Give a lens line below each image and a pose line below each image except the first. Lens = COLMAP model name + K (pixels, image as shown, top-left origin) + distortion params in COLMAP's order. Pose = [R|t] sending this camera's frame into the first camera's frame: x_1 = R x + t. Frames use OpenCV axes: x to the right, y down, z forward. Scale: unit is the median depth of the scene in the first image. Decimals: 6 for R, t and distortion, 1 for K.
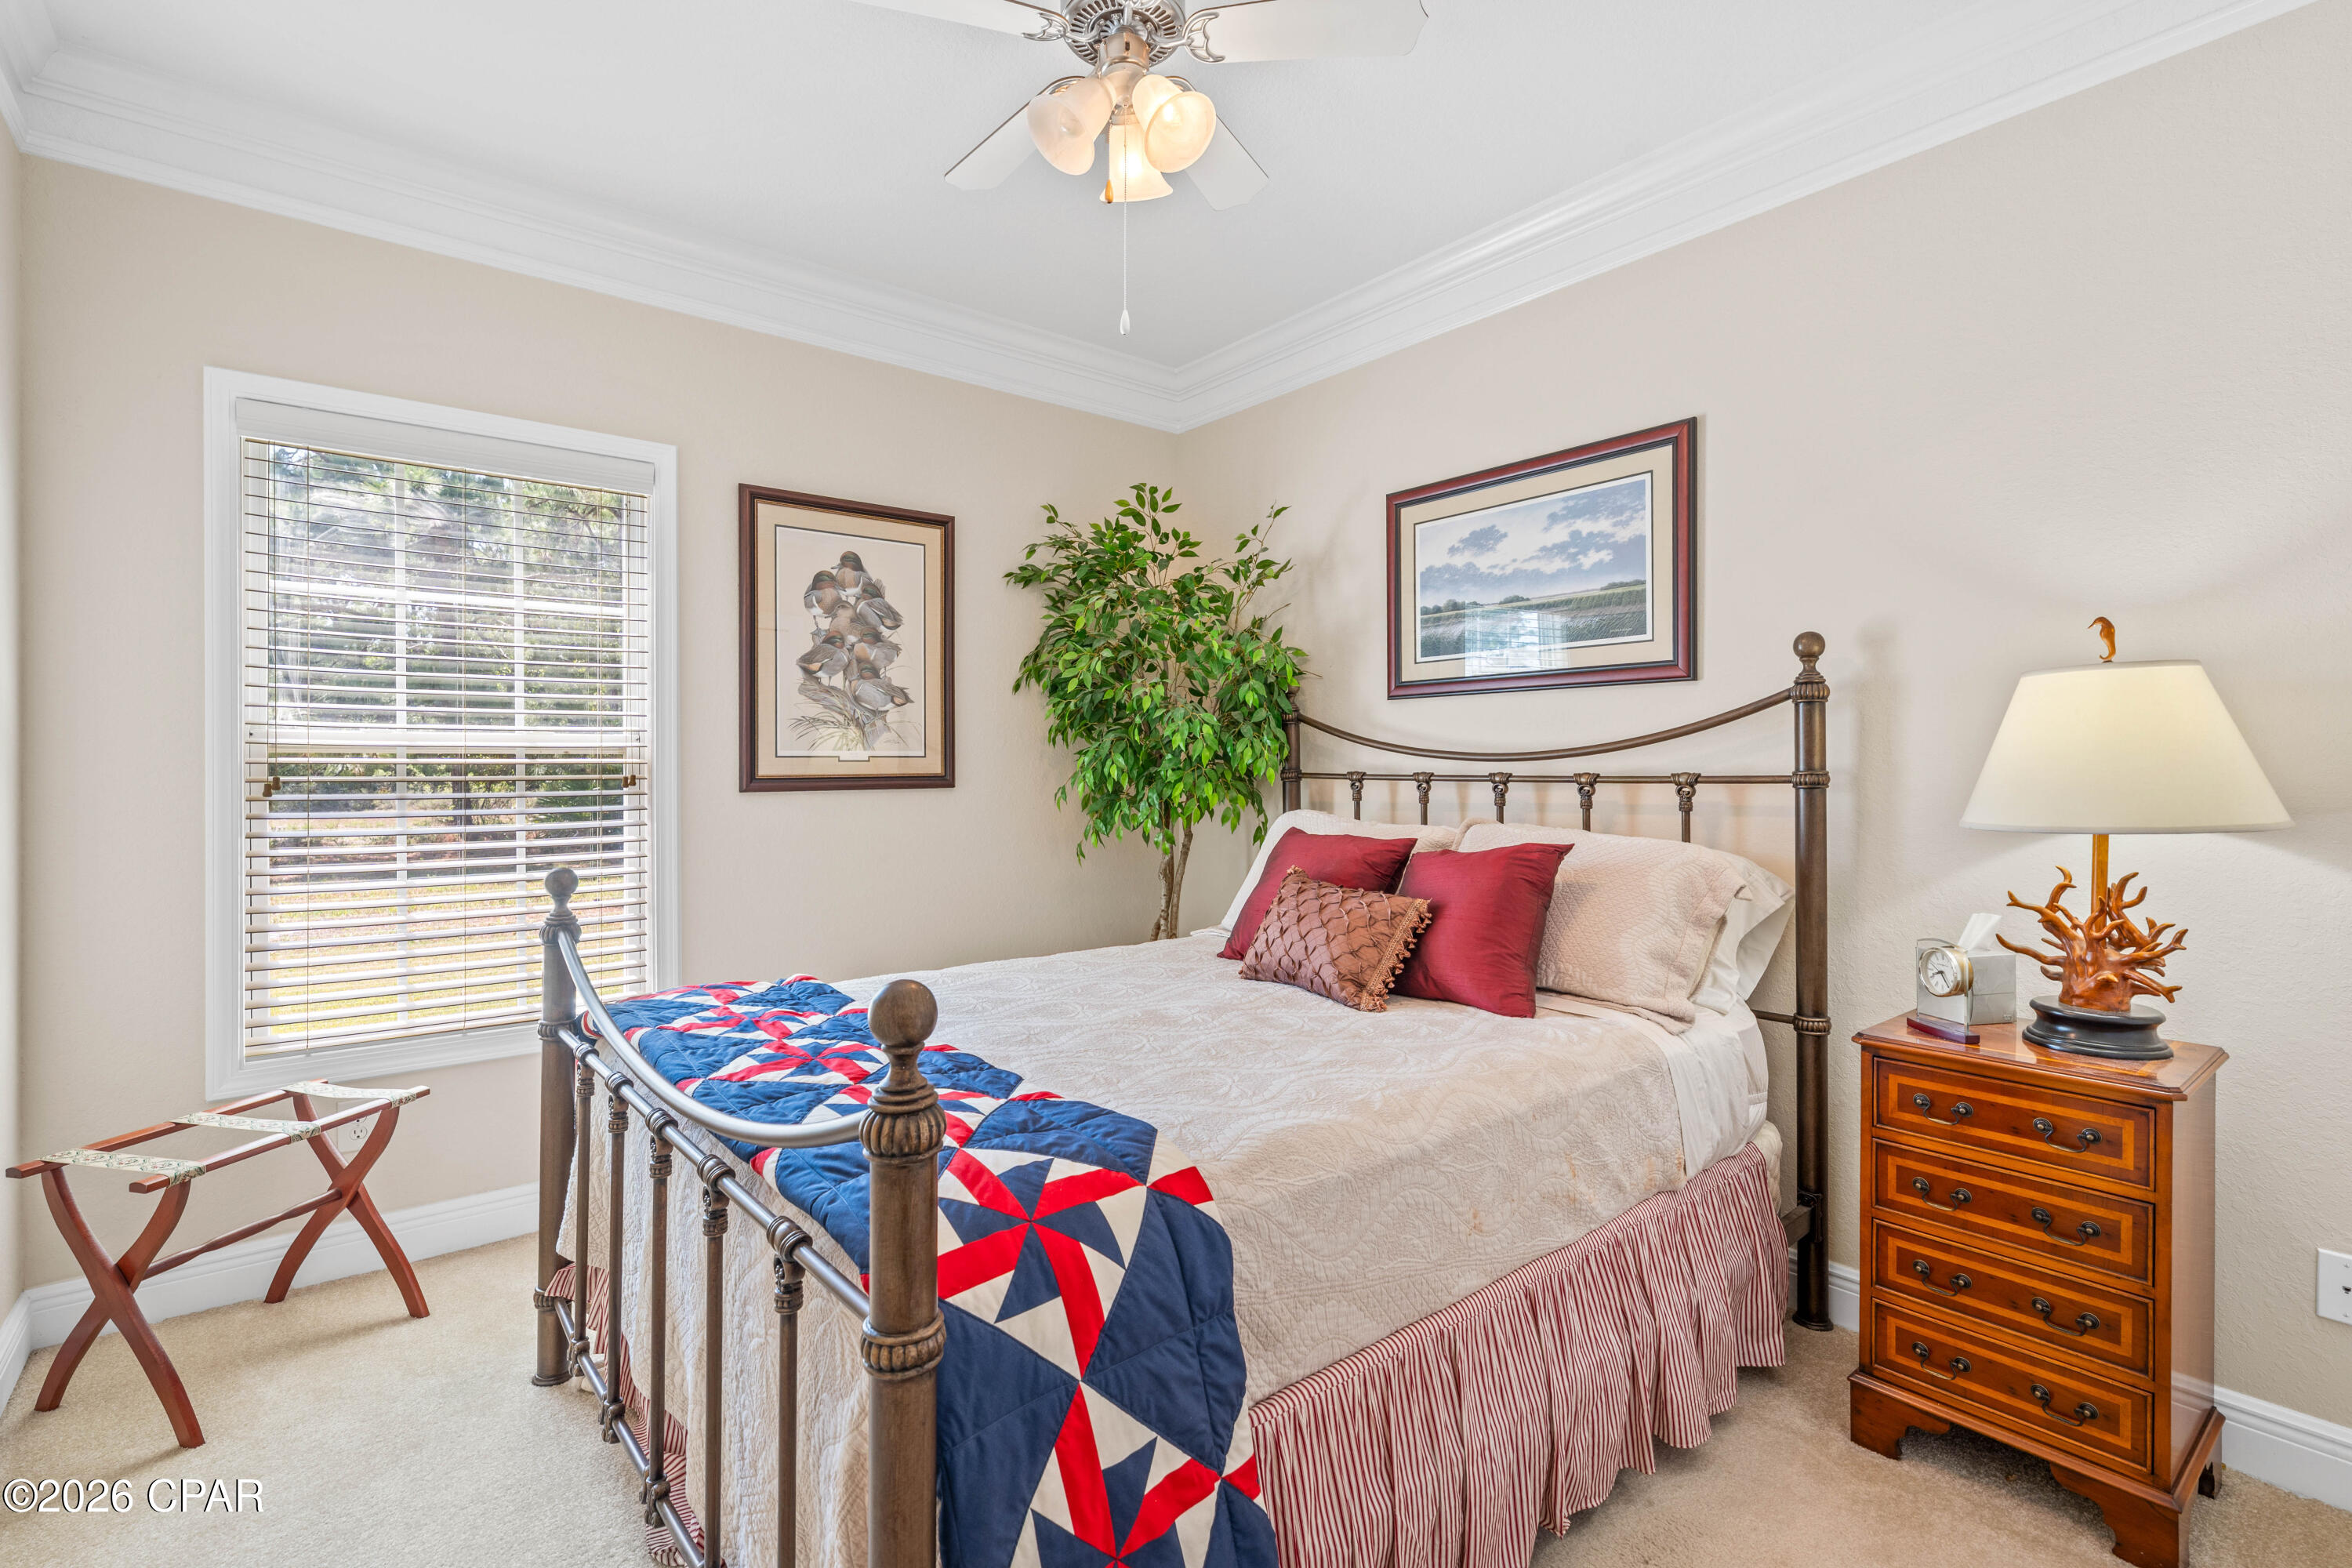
lens RADIAL K [[1070.1, 0, 1180.6], [0, 1070.1, 773.6], [0, 0, 1]] dist [0.010480, -0.000475]
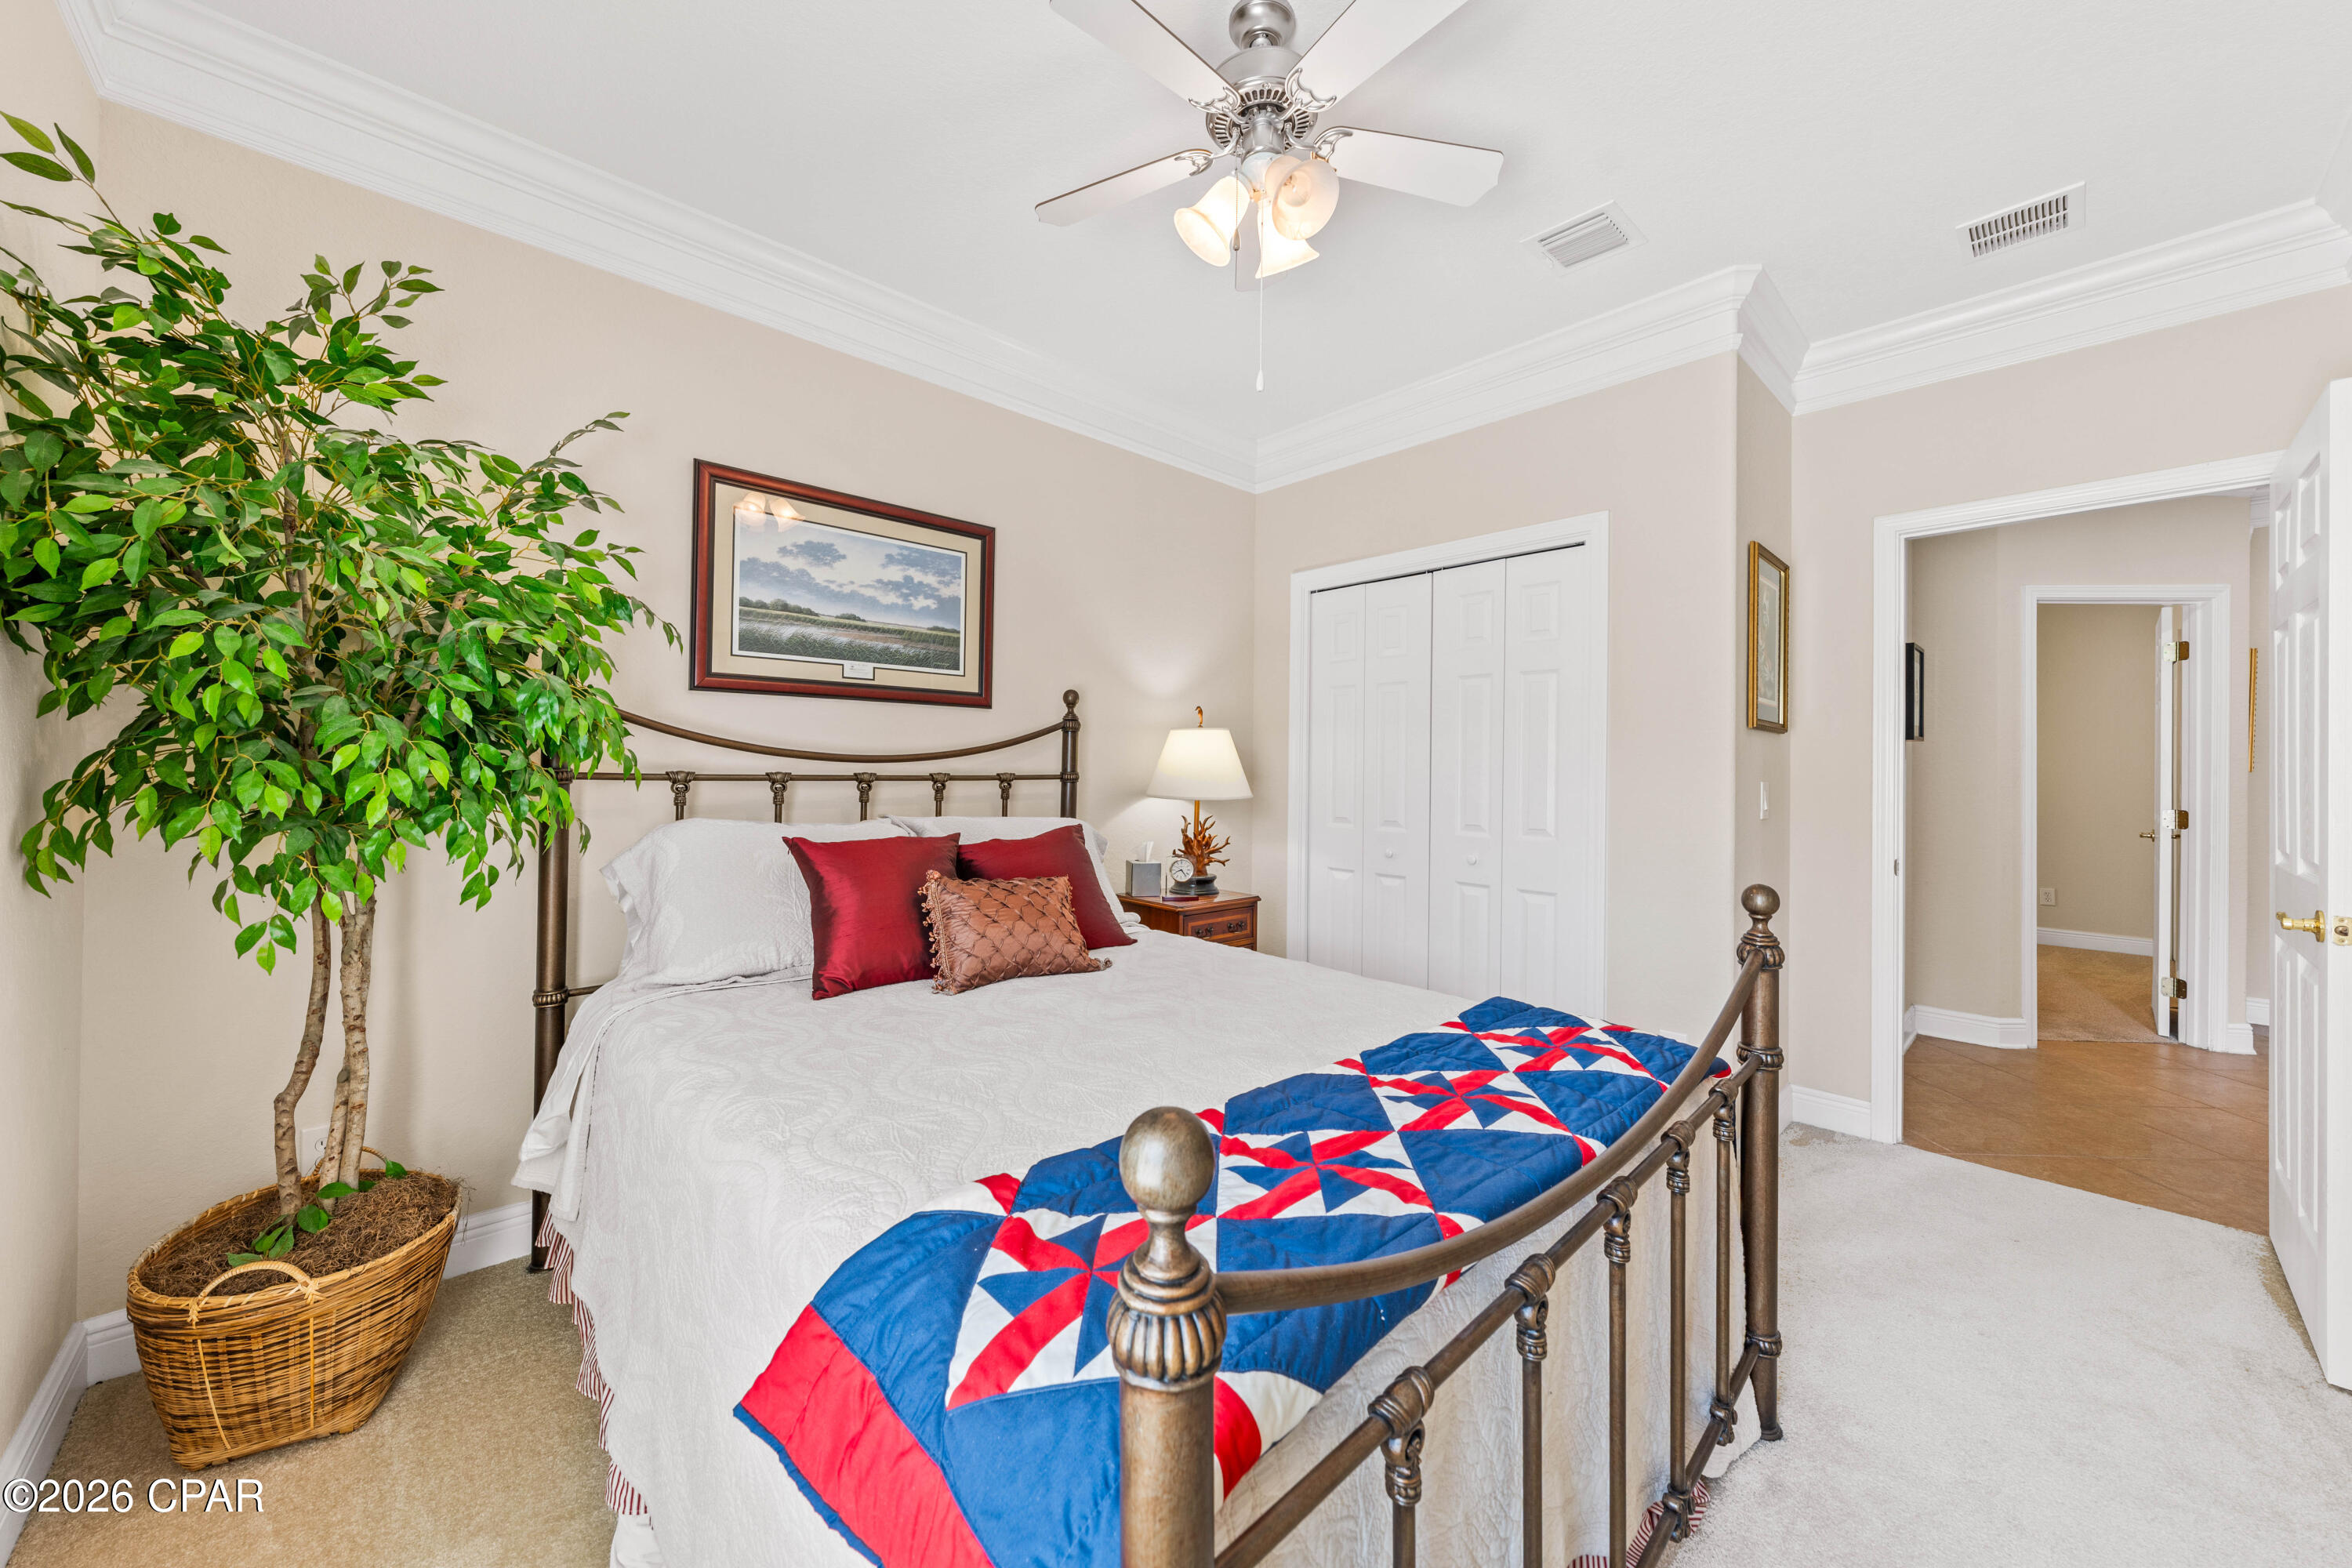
lens RADIAL K [[868.0, 0, 1183.6], [0, 868.0, 773.2], [0, 0, 1]] dist [0.000736, -0.000117]
pose [[-0.078541, -0.002076, 0.996909, -0.670649], [-0.001614, 0.999997, 0.001955, -0.002721], [-0.996910, -0.001455, -0.078544, 0.787900]]
